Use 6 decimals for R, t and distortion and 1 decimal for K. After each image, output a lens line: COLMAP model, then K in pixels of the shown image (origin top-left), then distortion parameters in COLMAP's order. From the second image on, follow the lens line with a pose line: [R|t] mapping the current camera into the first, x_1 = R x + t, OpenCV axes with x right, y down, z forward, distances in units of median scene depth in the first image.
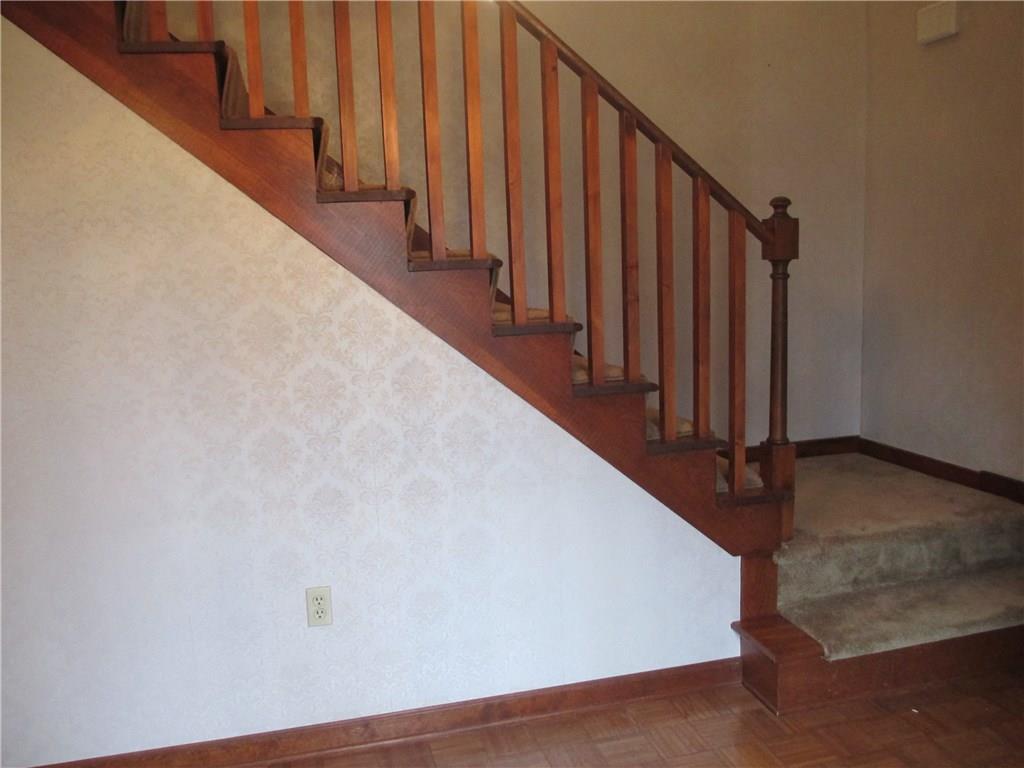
lens RADIAL K [[849.0, 0, 508.0], [0, 849.0, 384.3], [0, 0, 1]] dist [-0.086781, 0.046838]
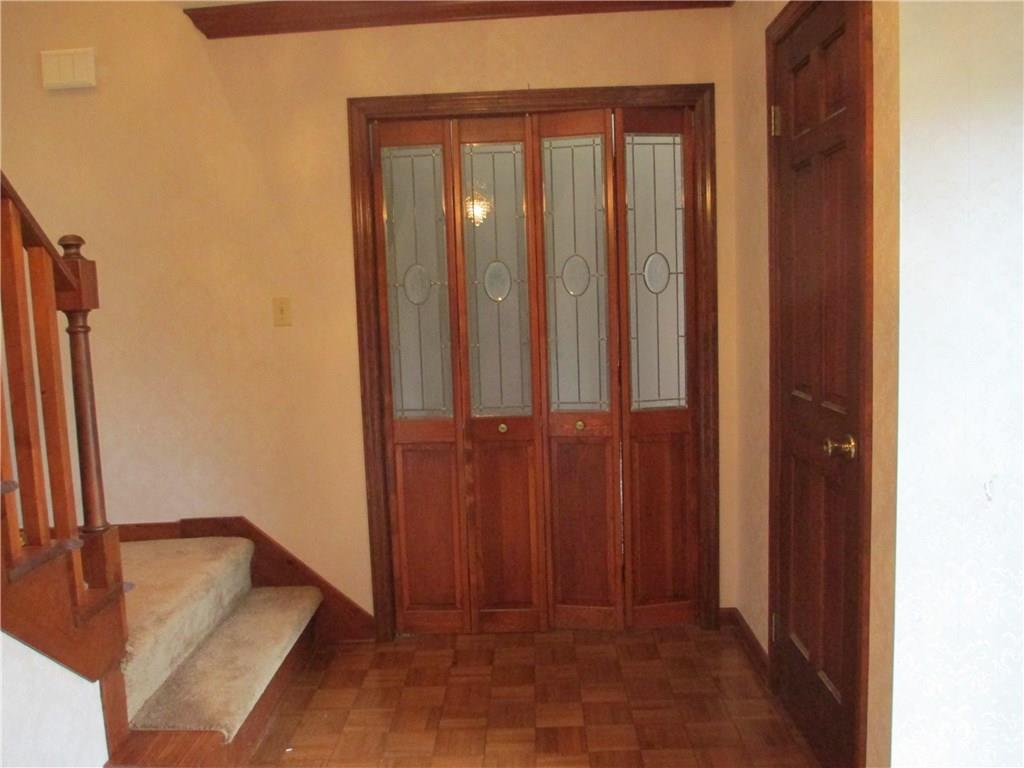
lens RADIAL K [[849.0, 0, 508.3], [0, 849.0, 381.8], [0, 0, 1]] dist [-0.086781, 0.046838]
pose [[0.280048, -0.089969, 0.955761, -0.344944], [0.188598, 0.981353, 0.037117, -0.028713], [-0.941278, 0.169860, 0.291794, 0.368691]]
